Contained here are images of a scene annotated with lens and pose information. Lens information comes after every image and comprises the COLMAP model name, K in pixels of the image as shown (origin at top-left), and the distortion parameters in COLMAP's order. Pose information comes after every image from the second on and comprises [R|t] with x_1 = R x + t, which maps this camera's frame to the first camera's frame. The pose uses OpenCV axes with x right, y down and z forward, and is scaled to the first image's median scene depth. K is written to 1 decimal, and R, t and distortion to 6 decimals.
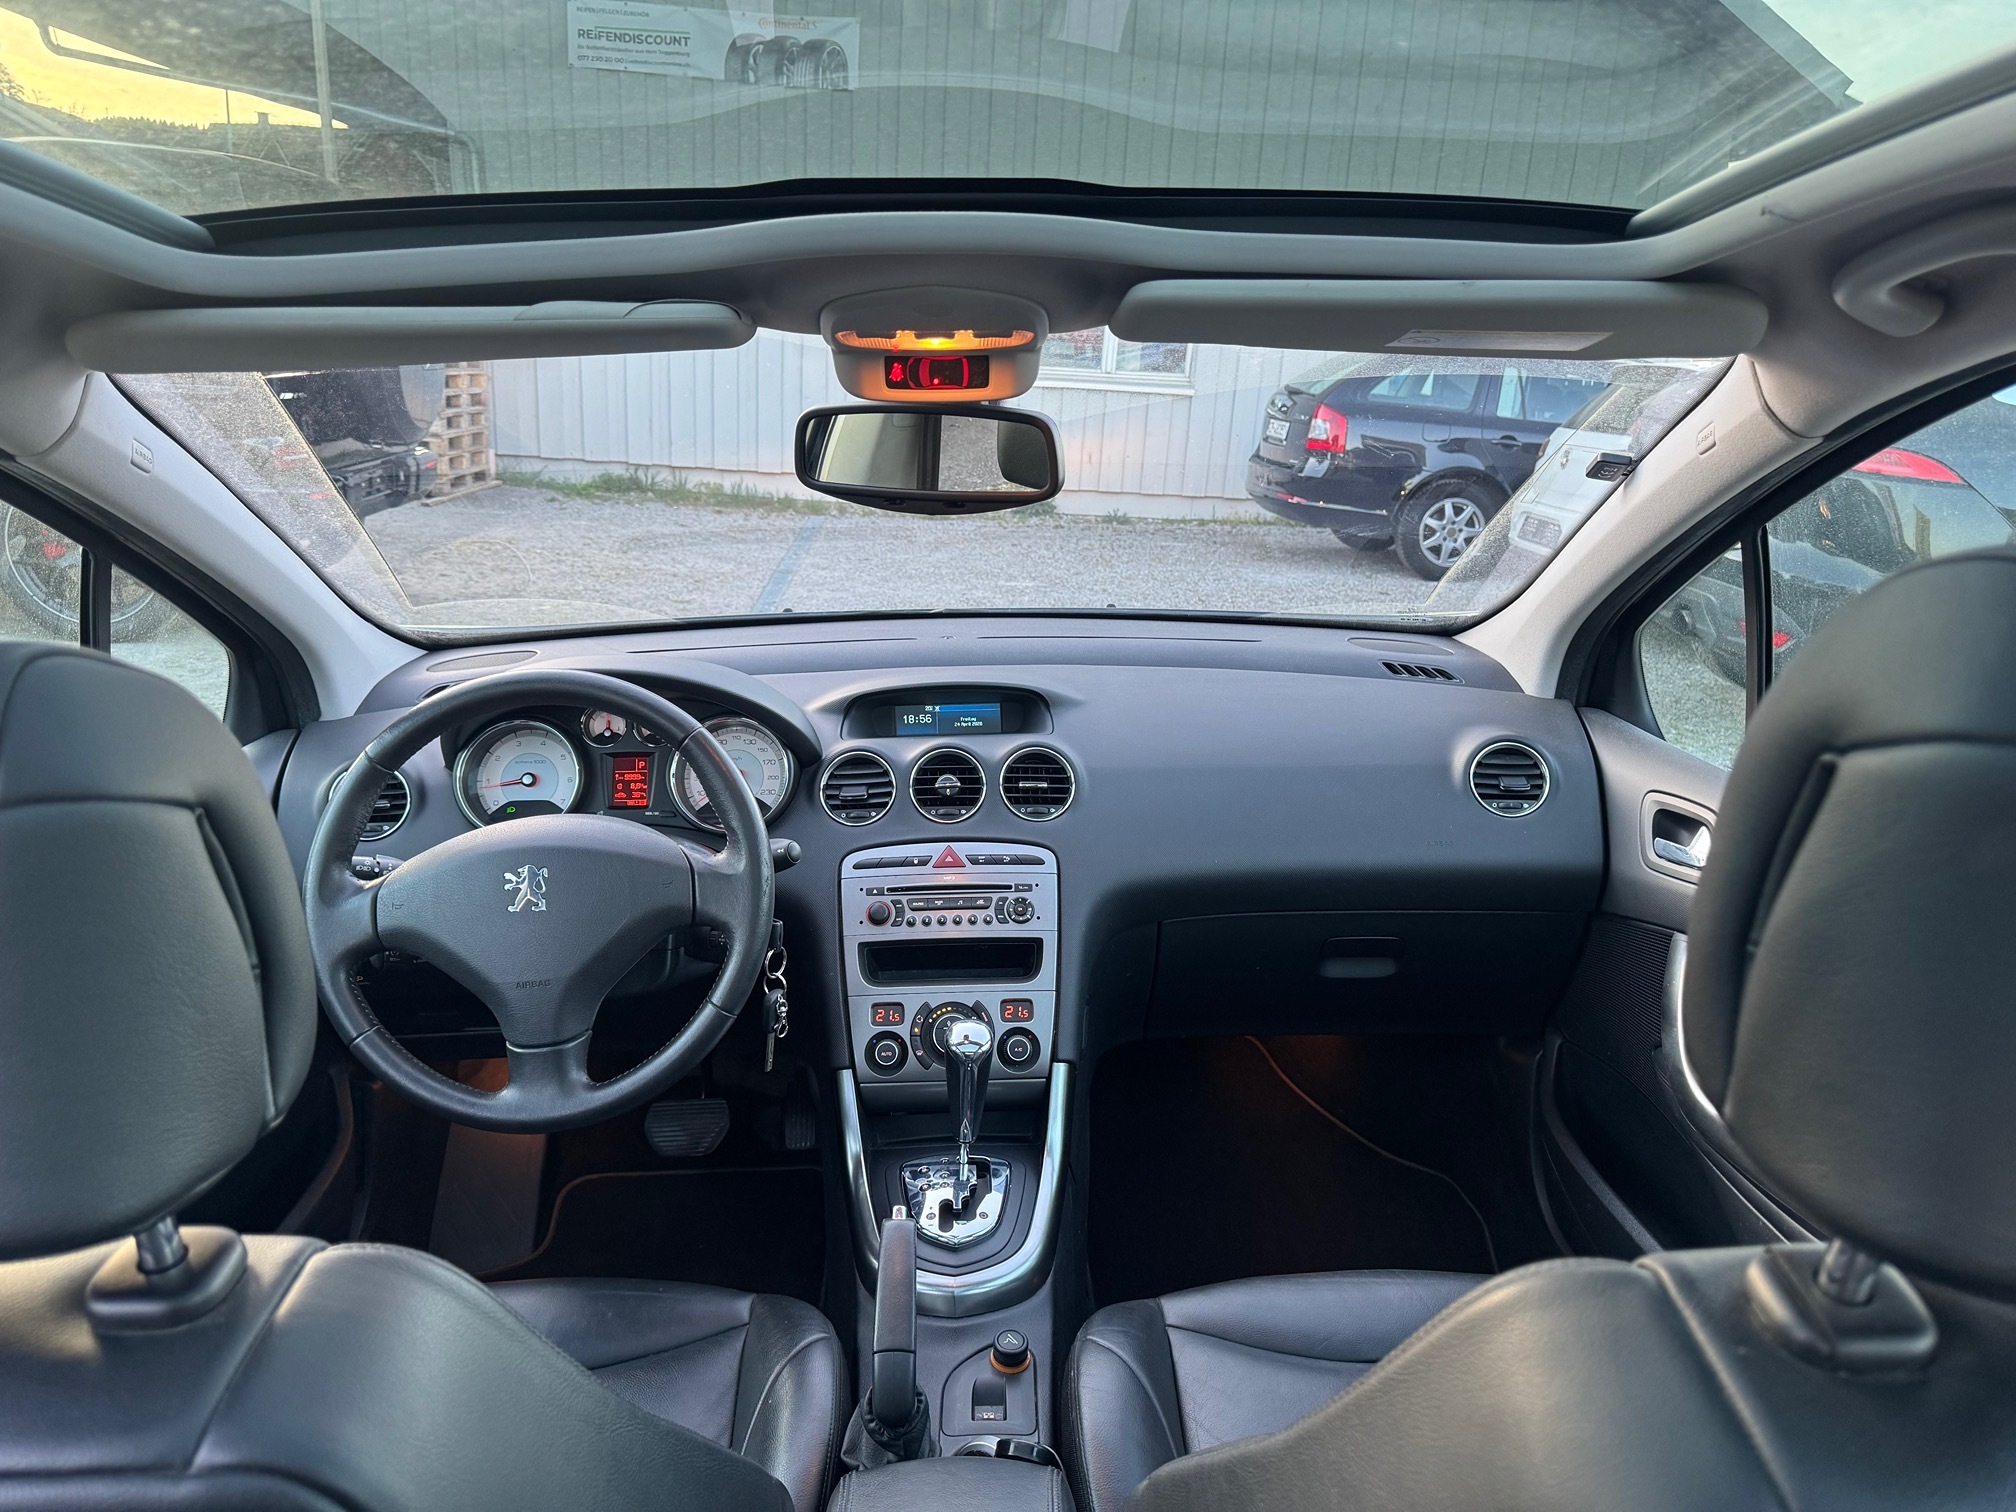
lens RADIAL K [[1409.9, 0, 1012.4], [0, 1409.9, 756.0], [0, 0, 1]] dist [-0.004925, -0.019879]
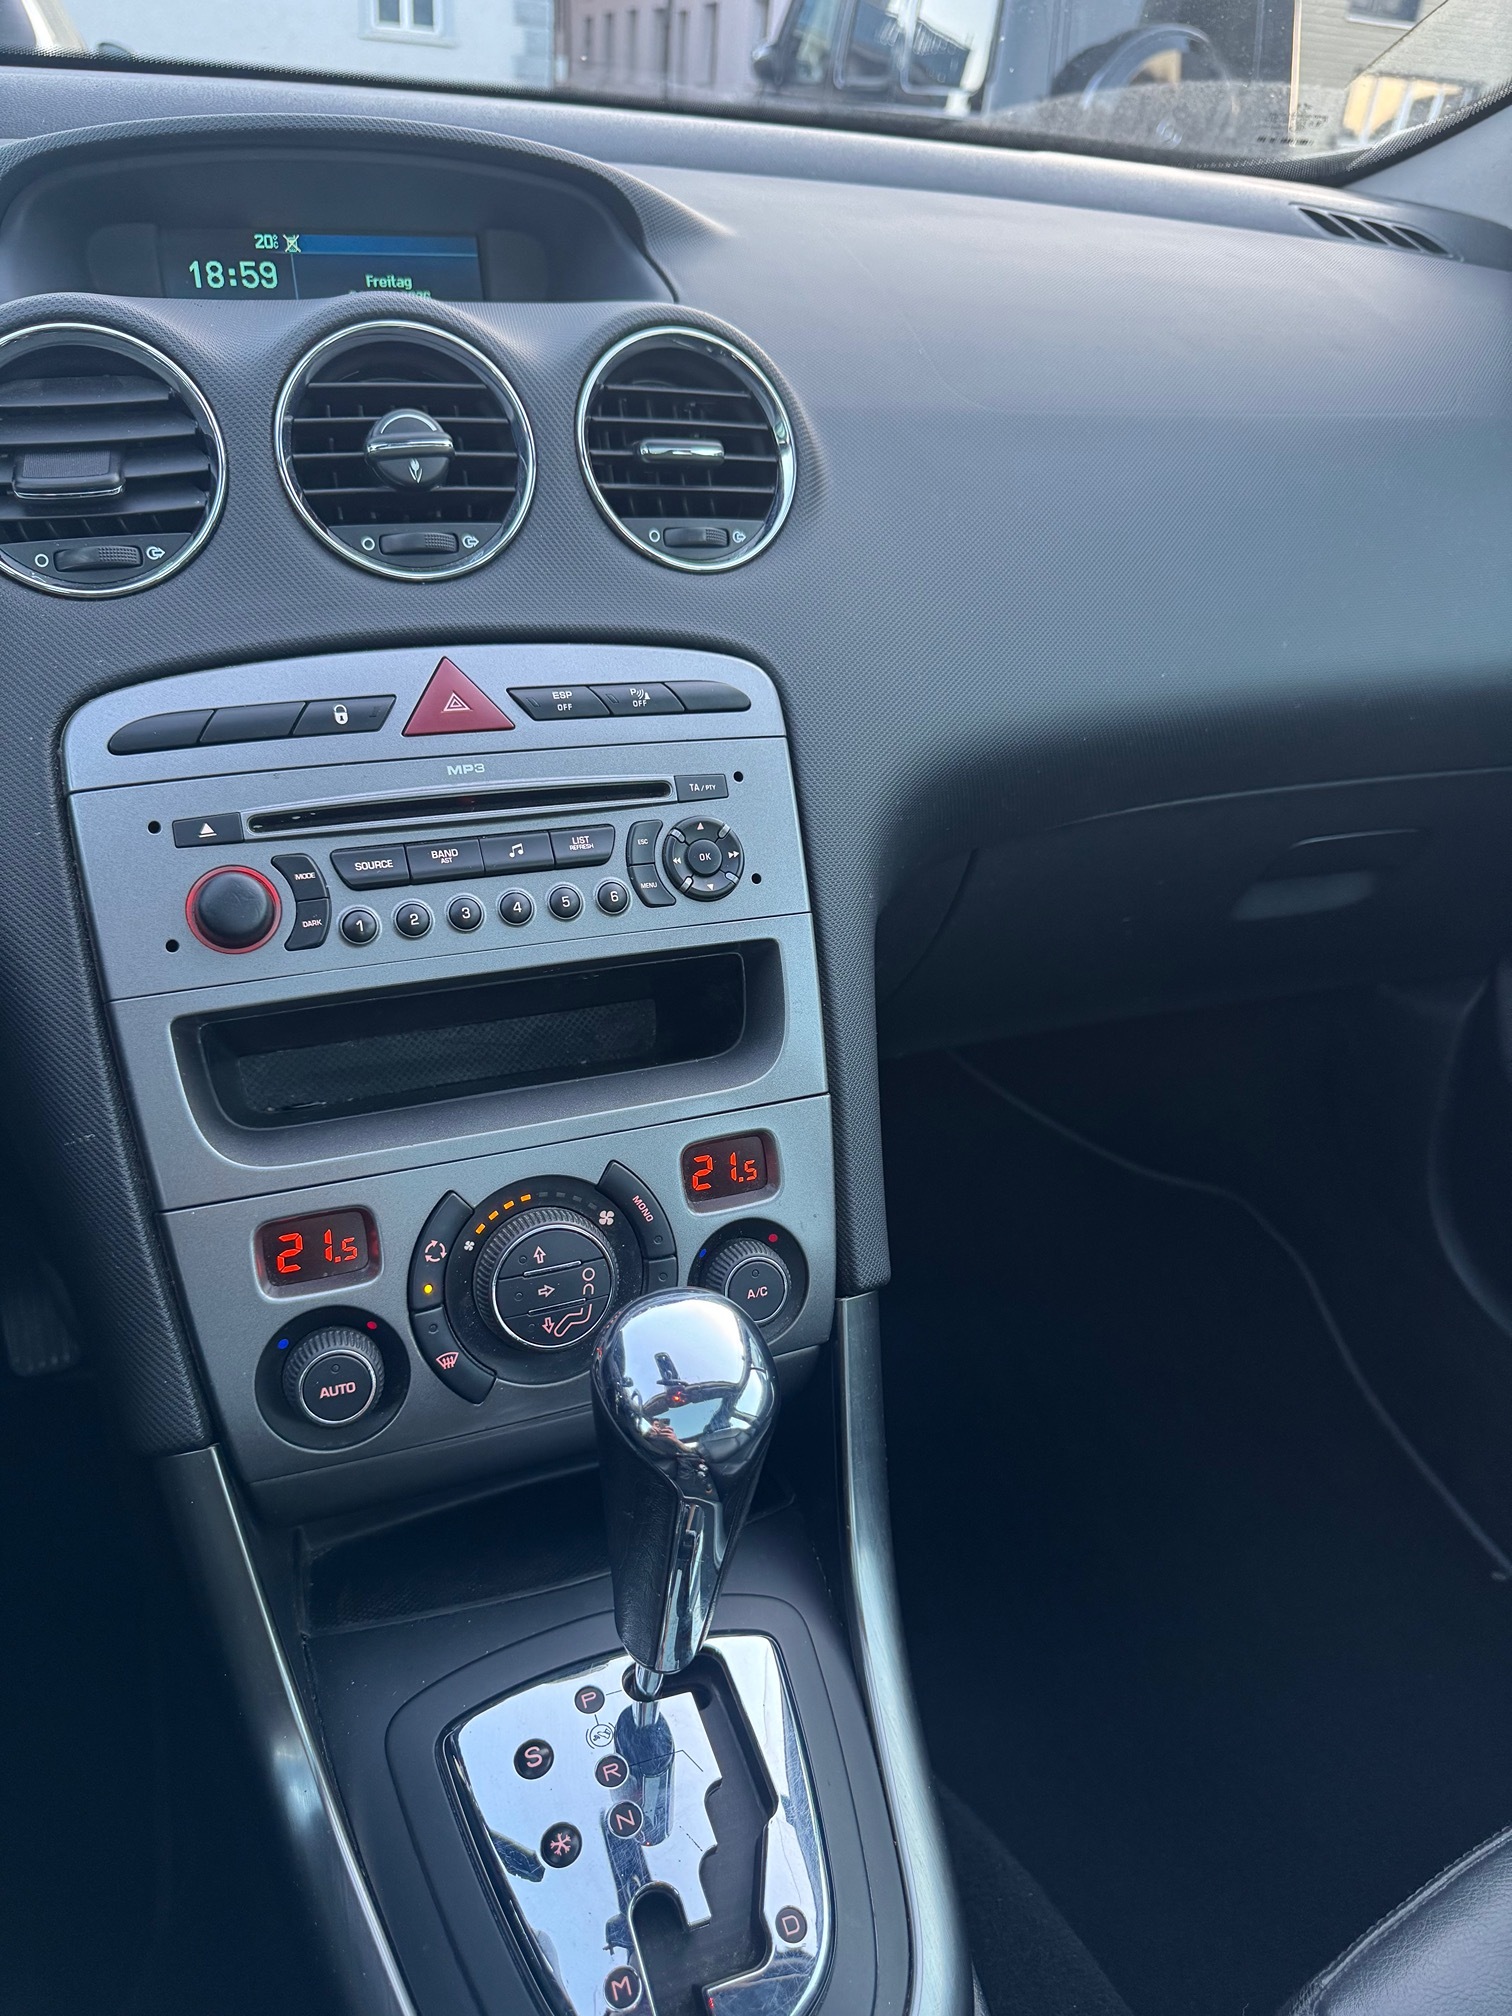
lens RADIAL K [[1409.9, 0, 757.4], [0, 1409.9, 1017.2], [0, 0, 1]] dist [-0.004925, -0.019879]
pose [[0.938834, -0.115146, 0.324549, -0.089955], [0.007741, 0.949261, 0.314393, 0.043079], [-0.344283, -0.292650, 0.892090, 0.698178]]
